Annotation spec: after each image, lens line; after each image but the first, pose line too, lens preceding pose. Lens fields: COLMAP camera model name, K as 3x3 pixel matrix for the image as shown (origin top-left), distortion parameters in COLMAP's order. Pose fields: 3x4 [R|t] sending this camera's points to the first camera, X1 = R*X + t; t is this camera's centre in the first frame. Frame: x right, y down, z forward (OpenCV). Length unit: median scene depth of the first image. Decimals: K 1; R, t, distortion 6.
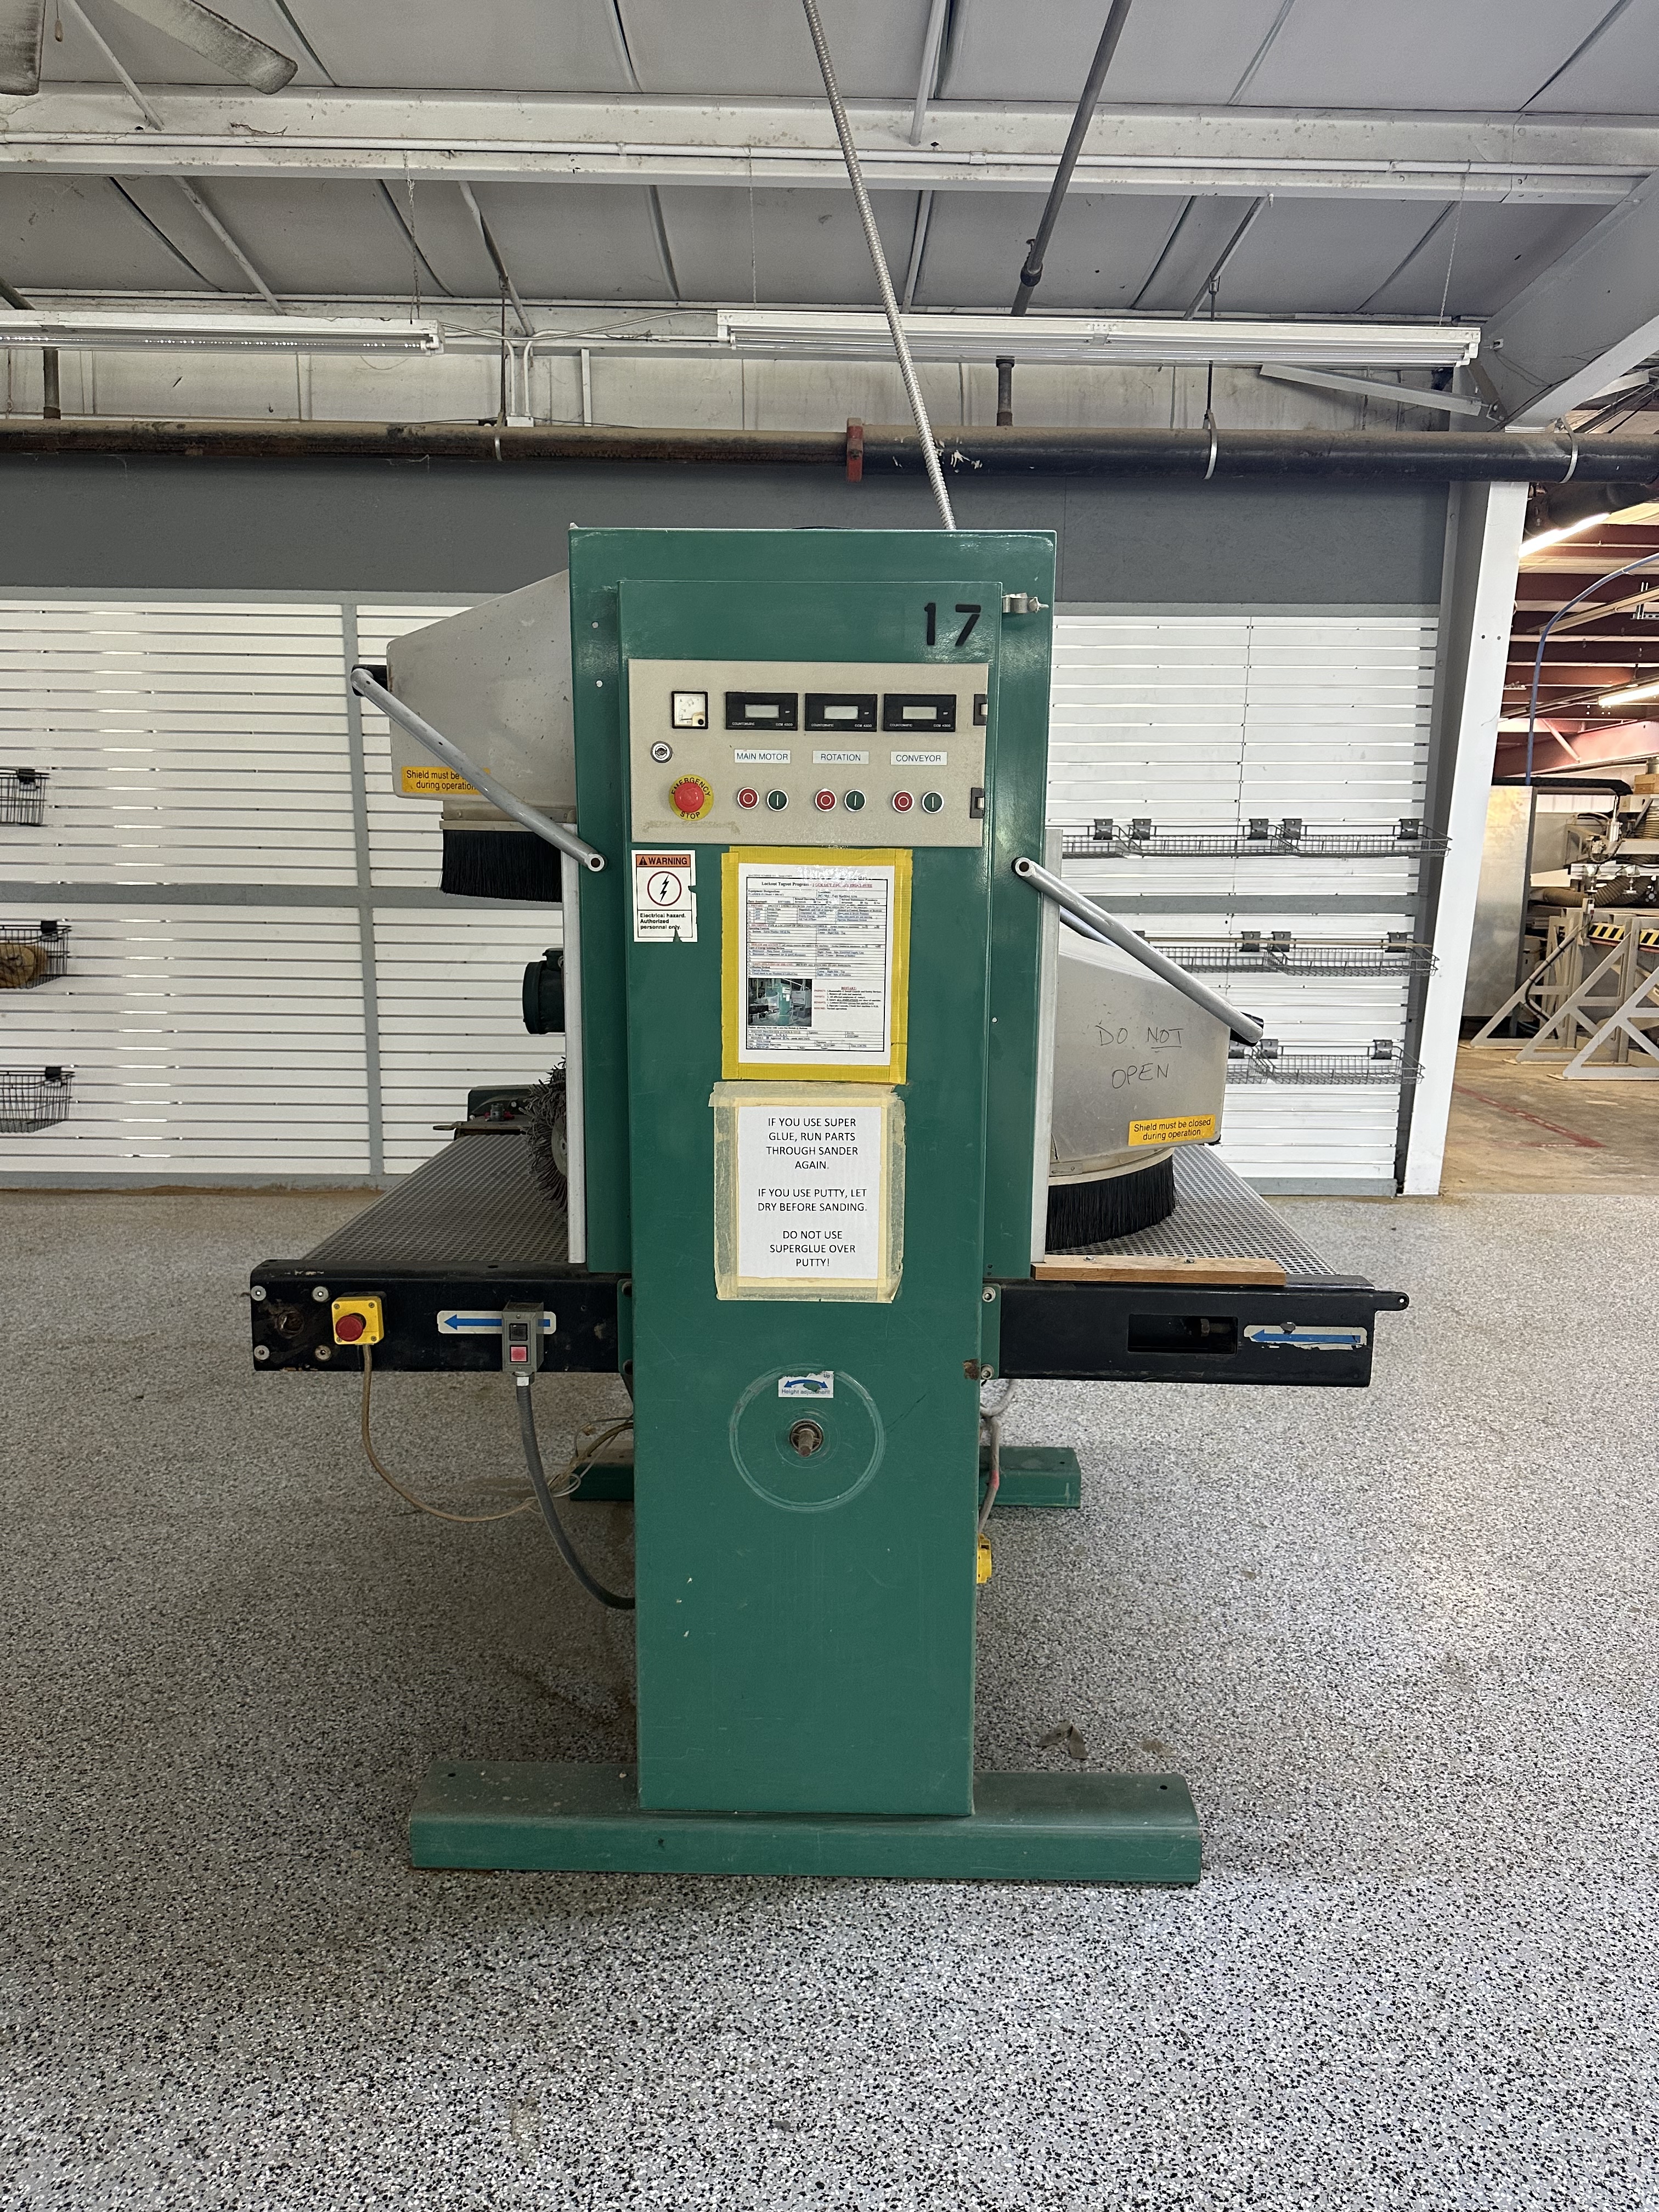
lens RADIAL K [[1569.1, 0, 825.6], [0, 1569.1, 1105.0], [0, 0, 1]] dist [0.004825, -0.013894]
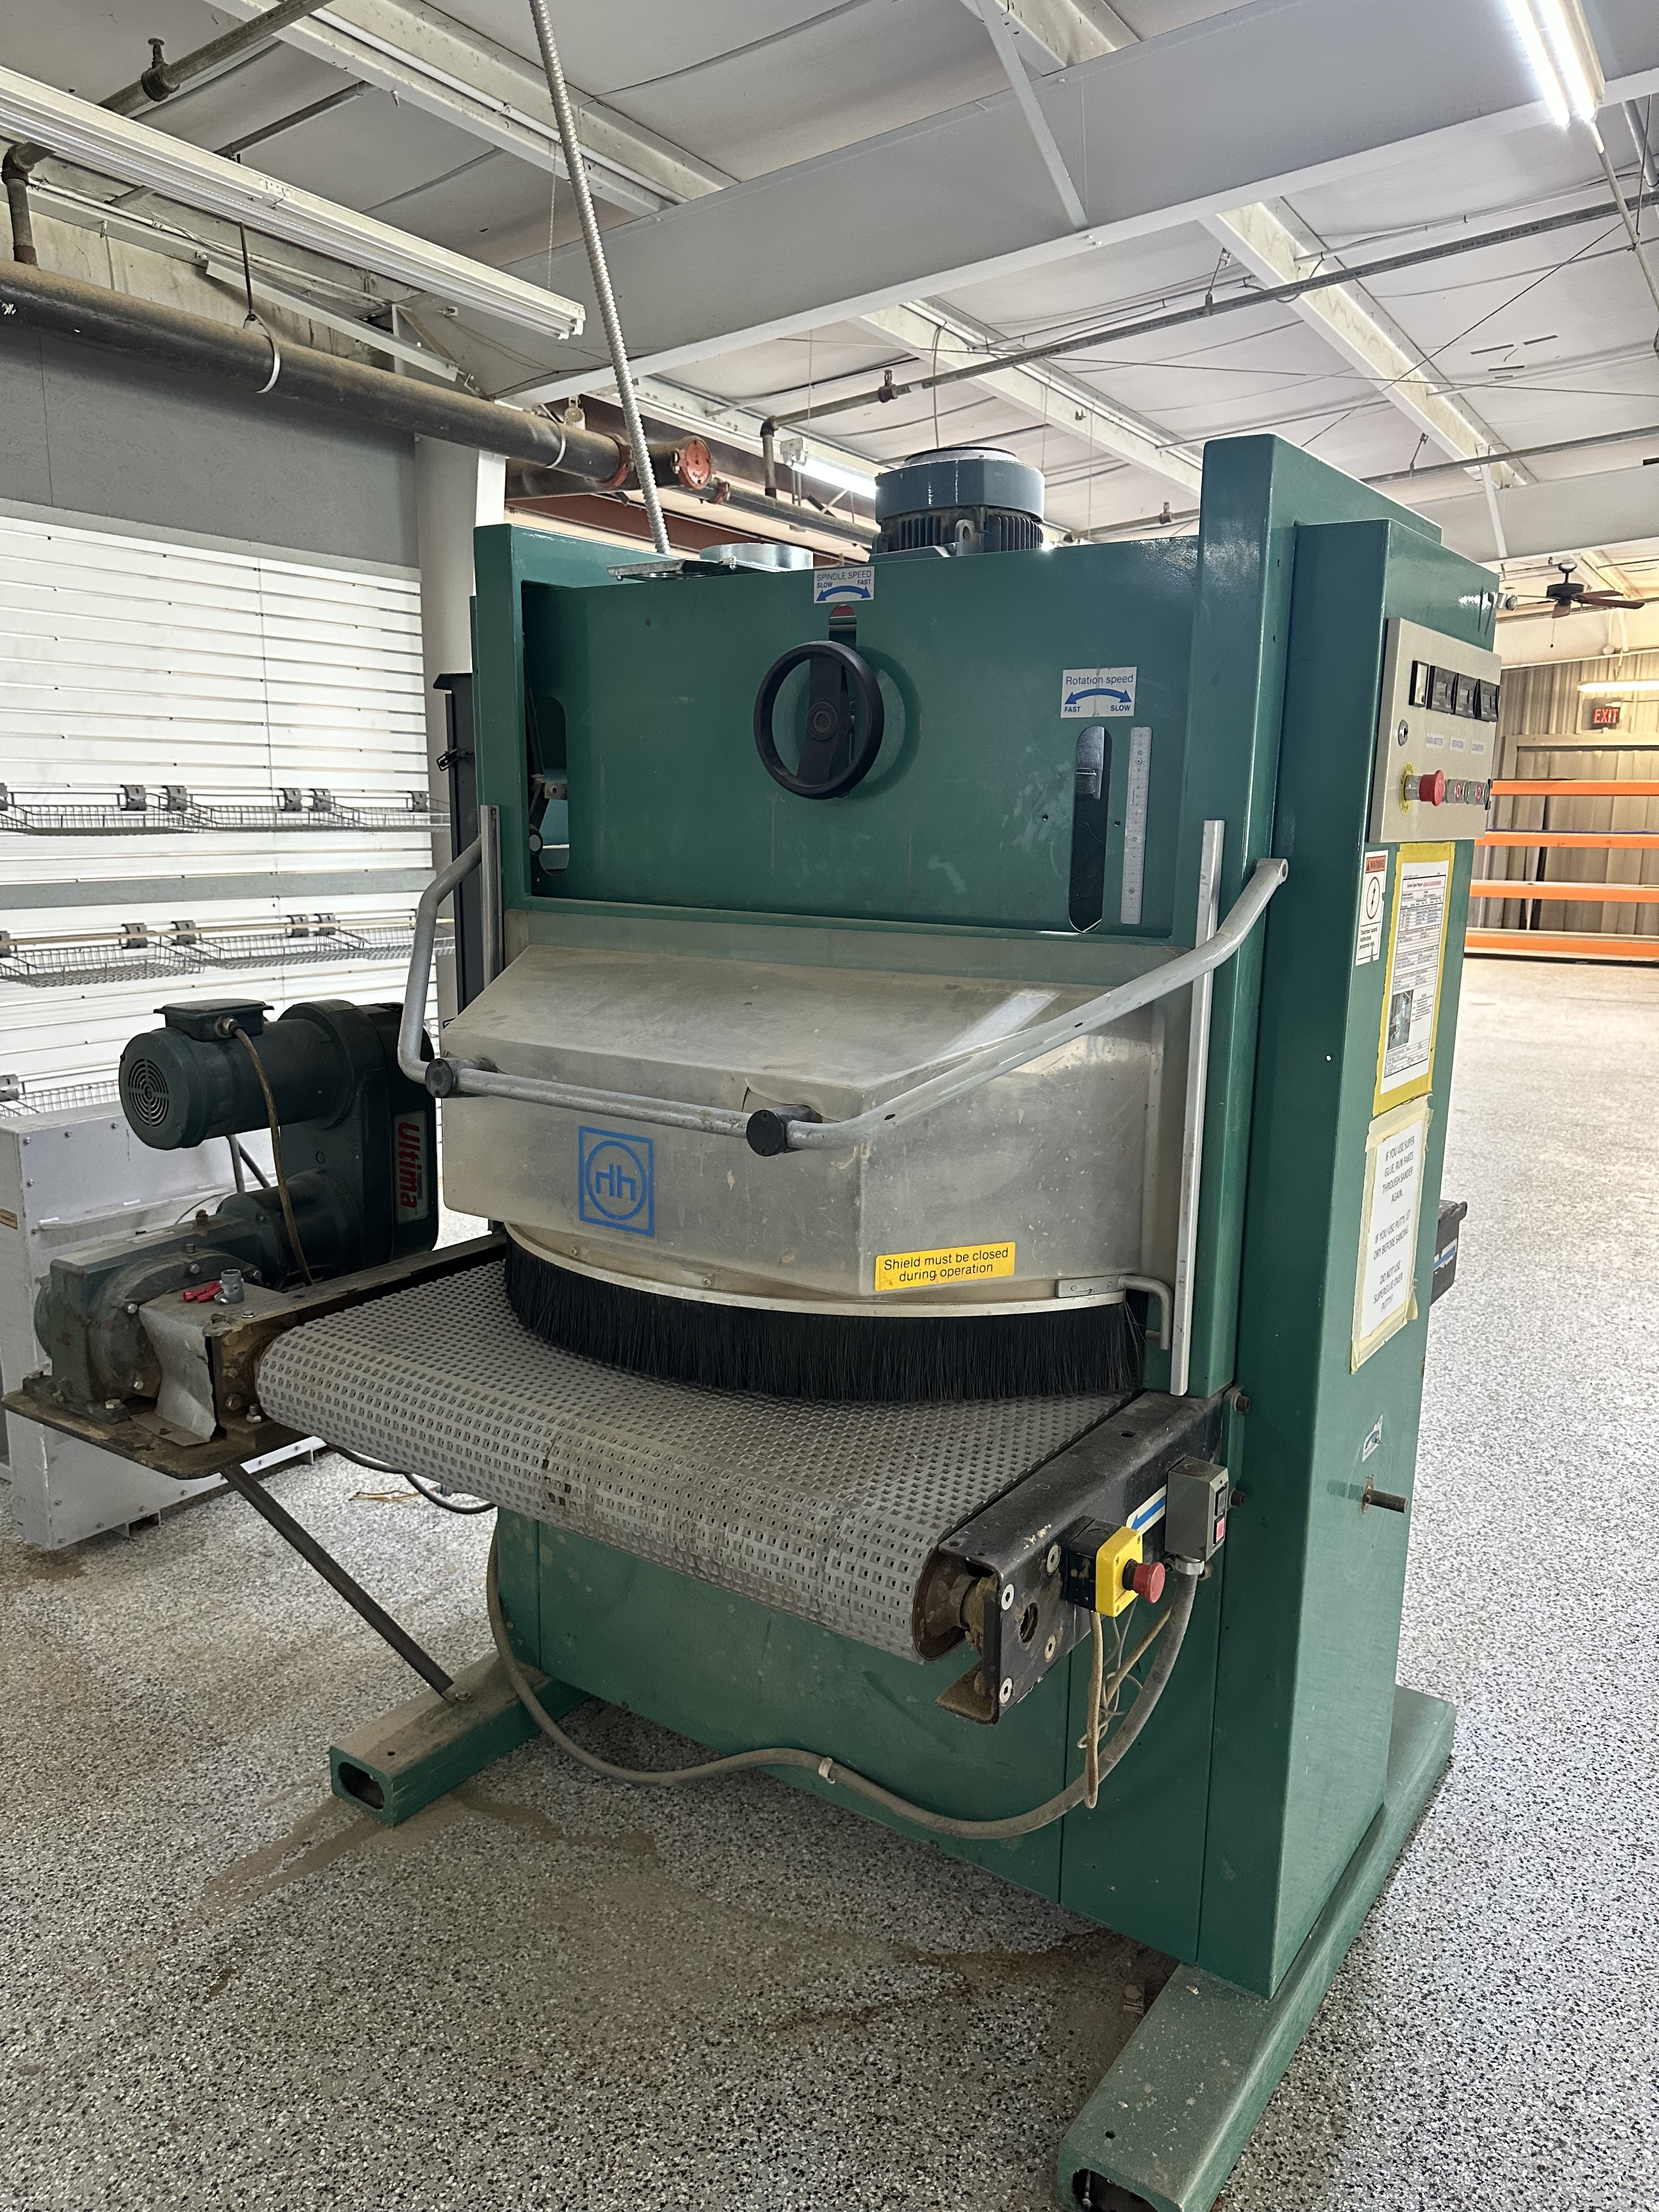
lens RADIAL K [[1569.1, 0, 825.6], [0, 1569.1, 1105.0], [0, 0, 1]] dist [0.004825, -0.013894]
pose [[0.546348, -0.162882, 0.821568, -0.329343], [0.141673, 0.984746, 0.101020, -0.053758], [-0.825489, 0.061202, 0.561090, 0.265653]]
